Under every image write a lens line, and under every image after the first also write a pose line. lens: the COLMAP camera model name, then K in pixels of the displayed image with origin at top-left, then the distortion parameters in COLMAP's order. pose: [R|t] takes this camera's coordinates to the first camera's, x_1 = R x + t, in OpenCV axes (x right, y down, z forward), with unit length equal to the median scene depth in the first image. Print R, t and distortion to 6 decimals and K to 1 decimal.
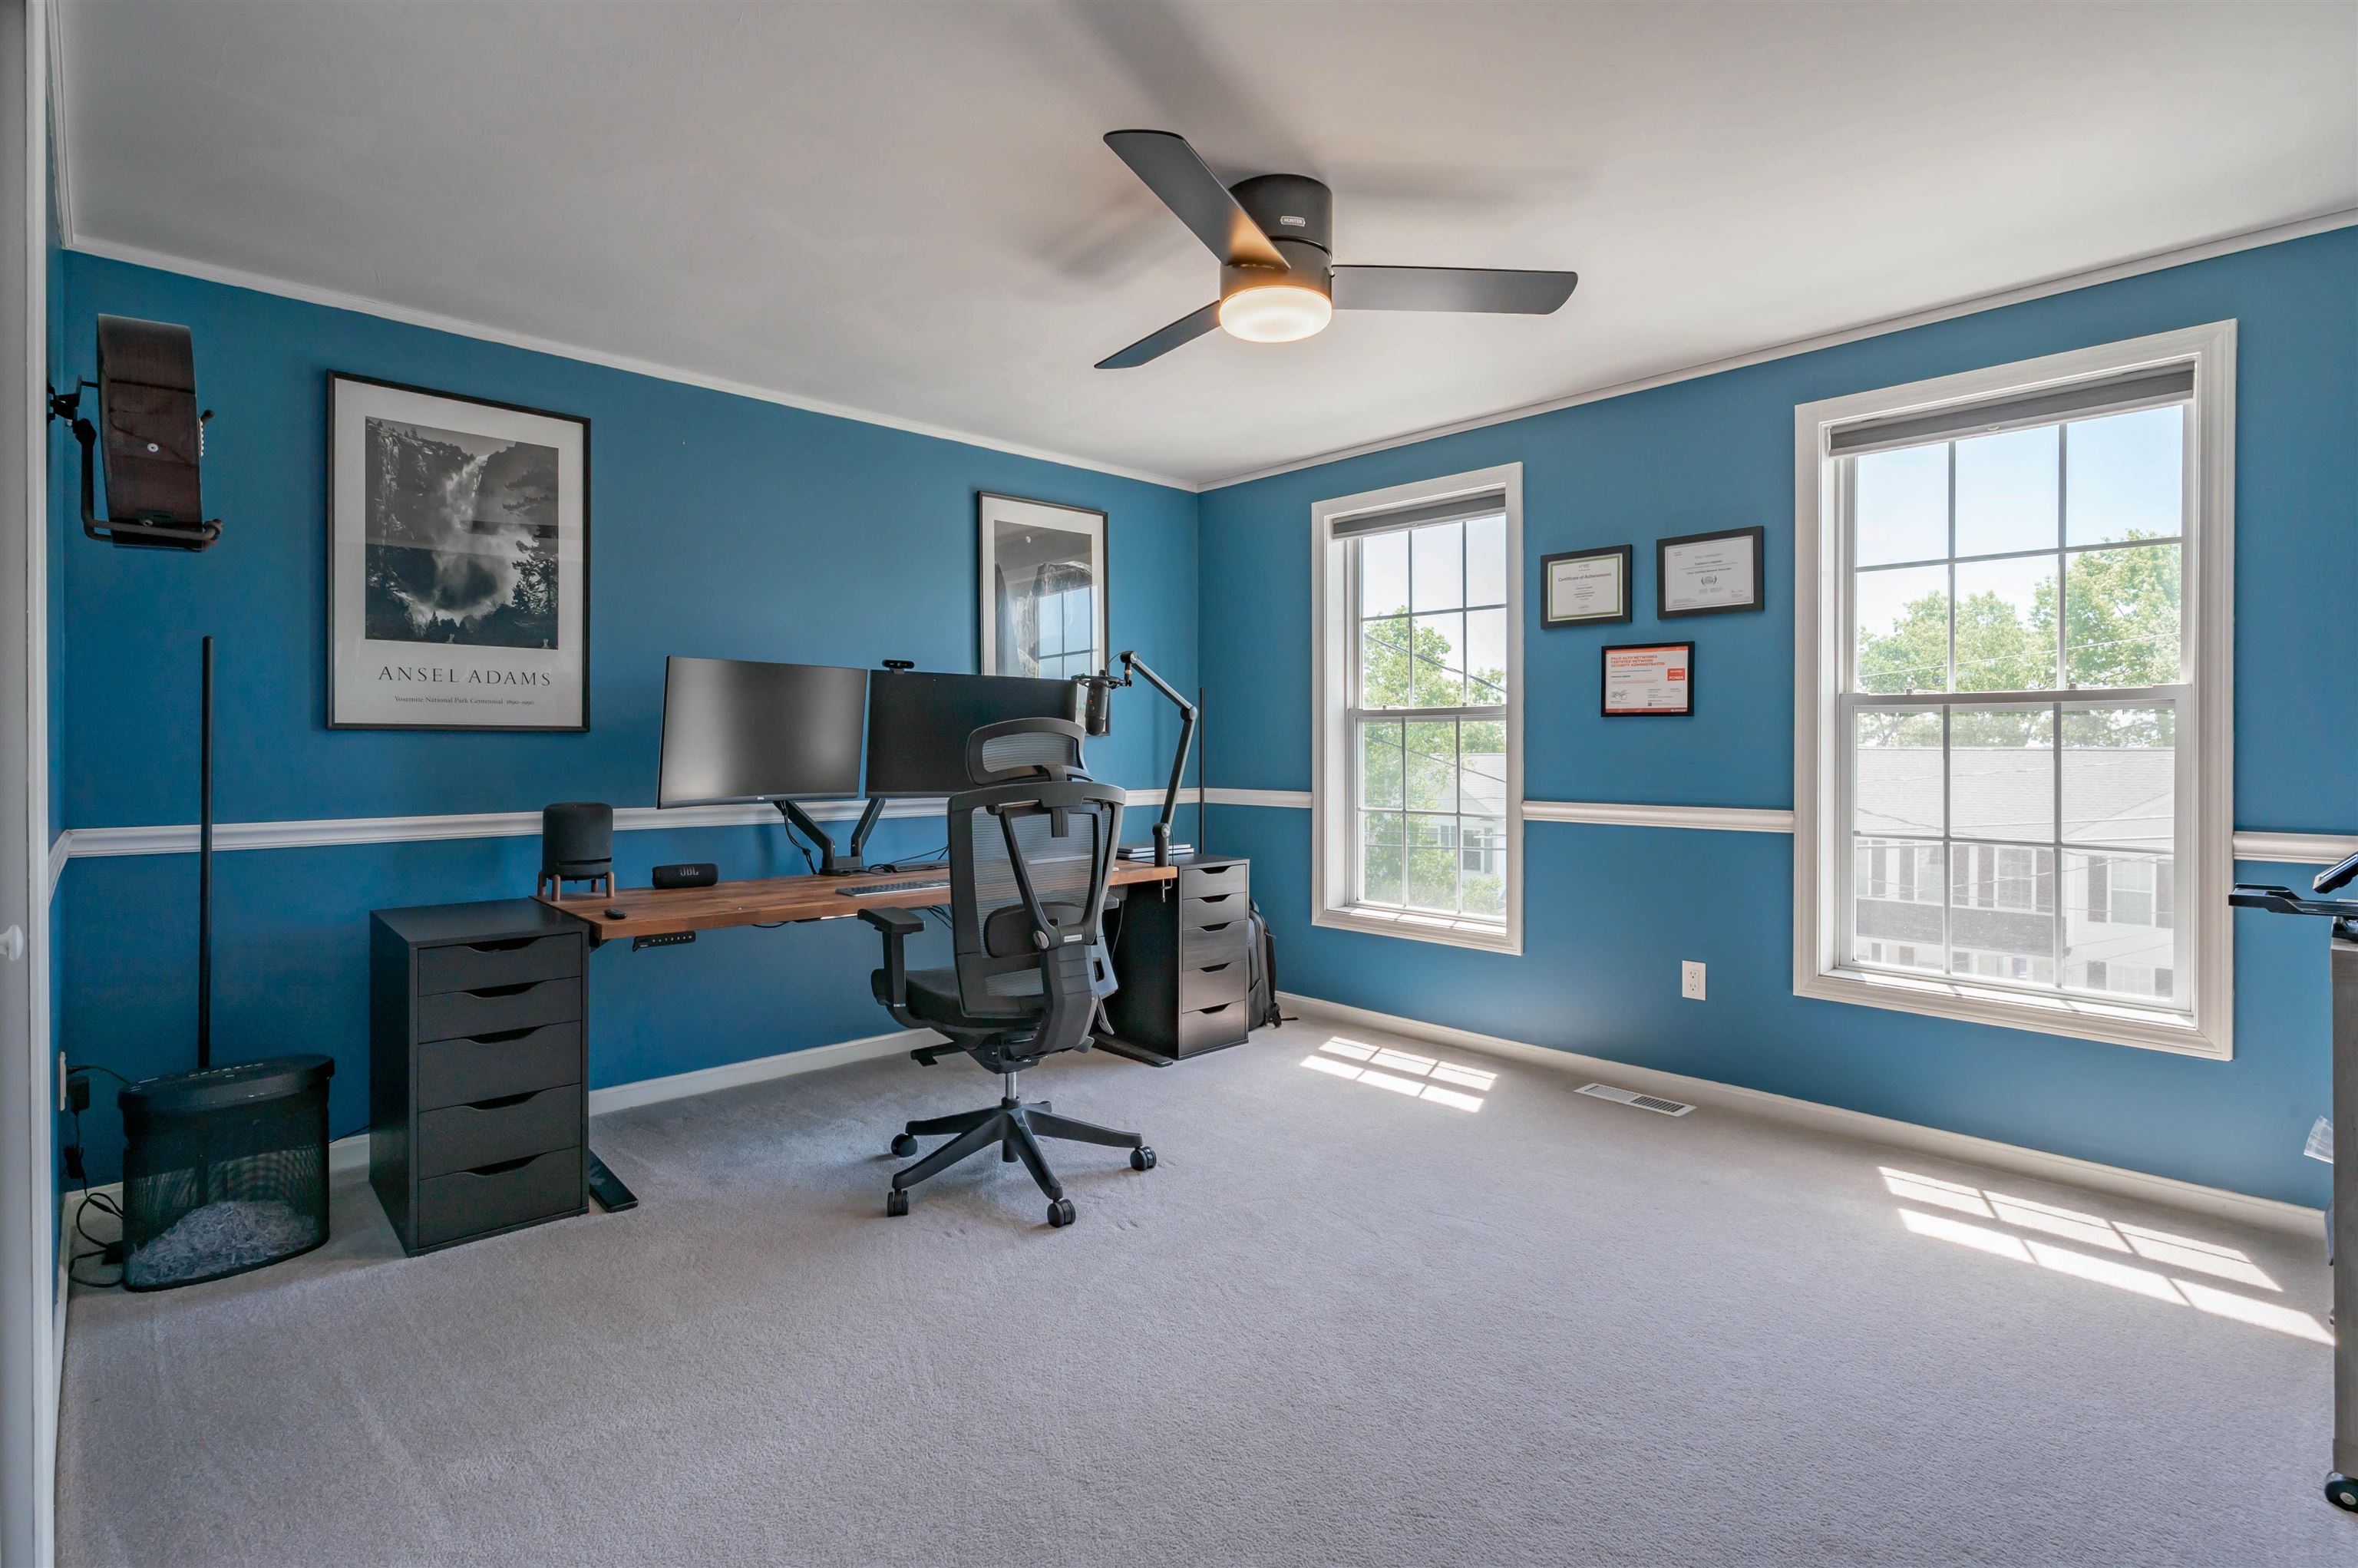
lens RADIAL K [[1143.1, 0, 1180.1], [0, 1143.1, 742.2], [0, 0, 1]] dist [0.000114, 0.000114]
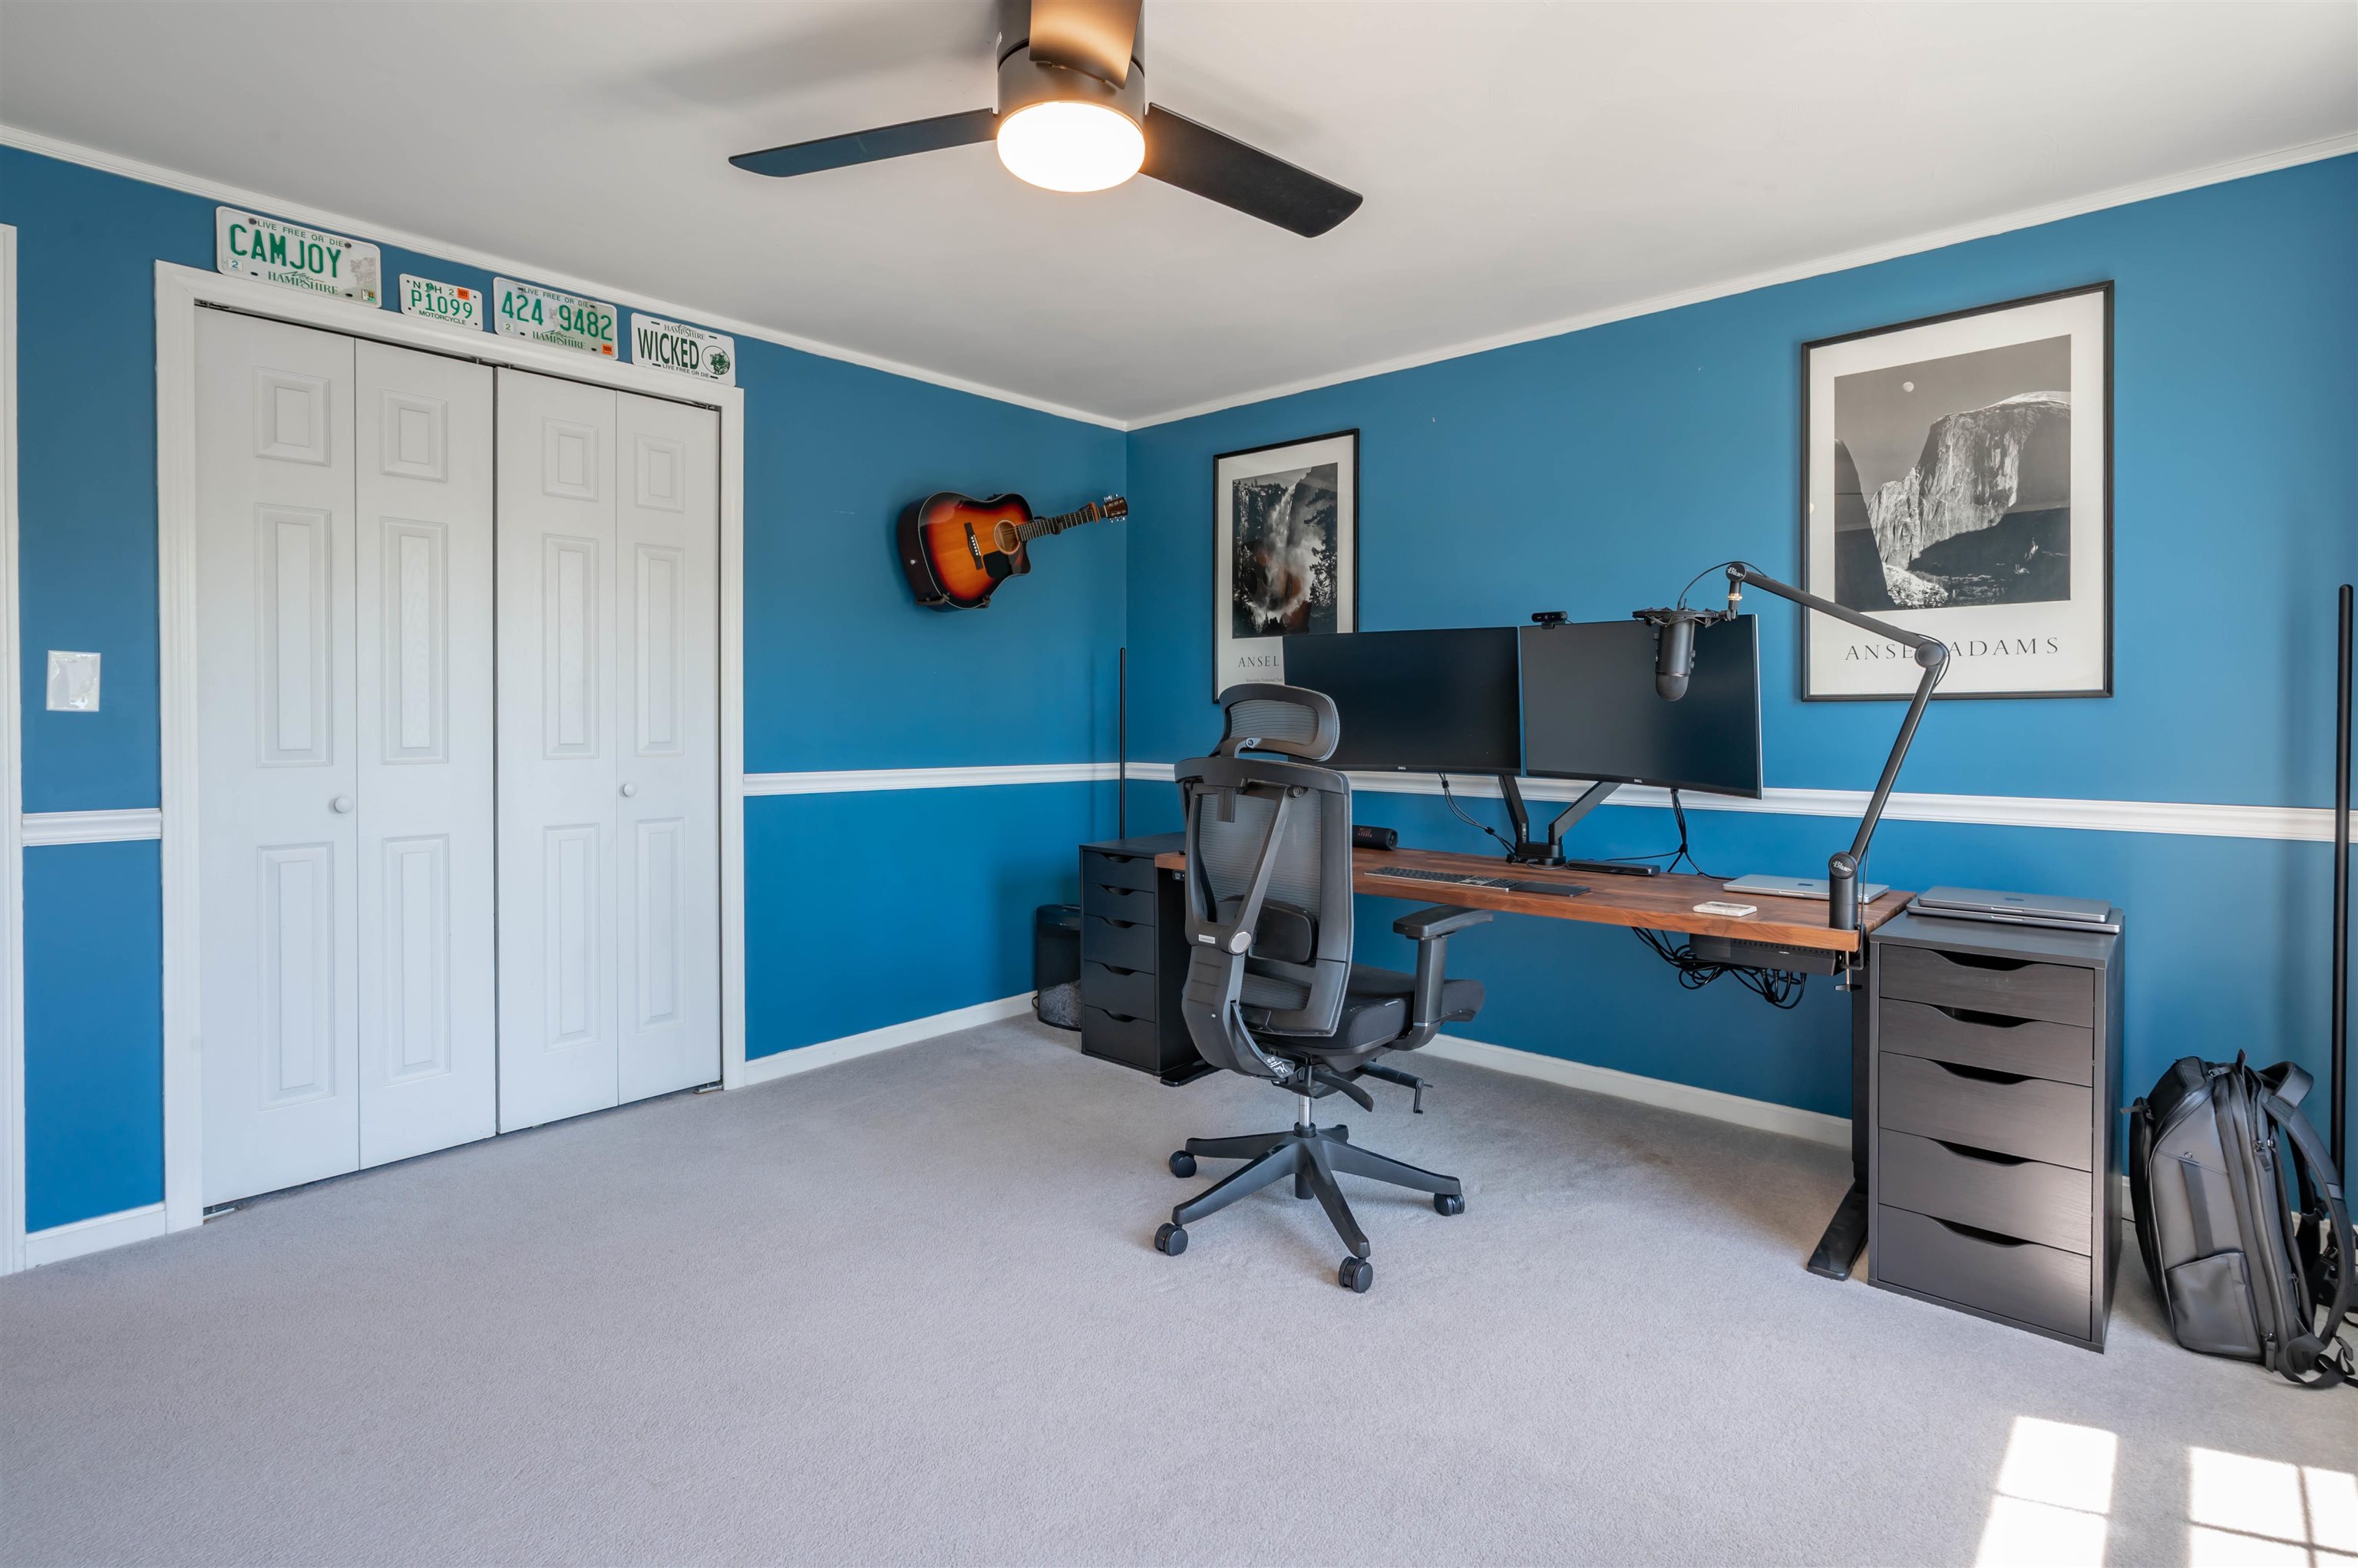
lens RADIAL K [[1138.4, 0, 1172.4], [0, 1138.4, 725.6], [0, 0, 1]] dist [-0.014961, 0.000206]
pose [[0.085746, 0.004006, -0.996309, 0.631386], [-0.002862, 0.999989, 0.003775, 0.010379], [0.996313, 0.002528, 0.085756, 0.759328]]
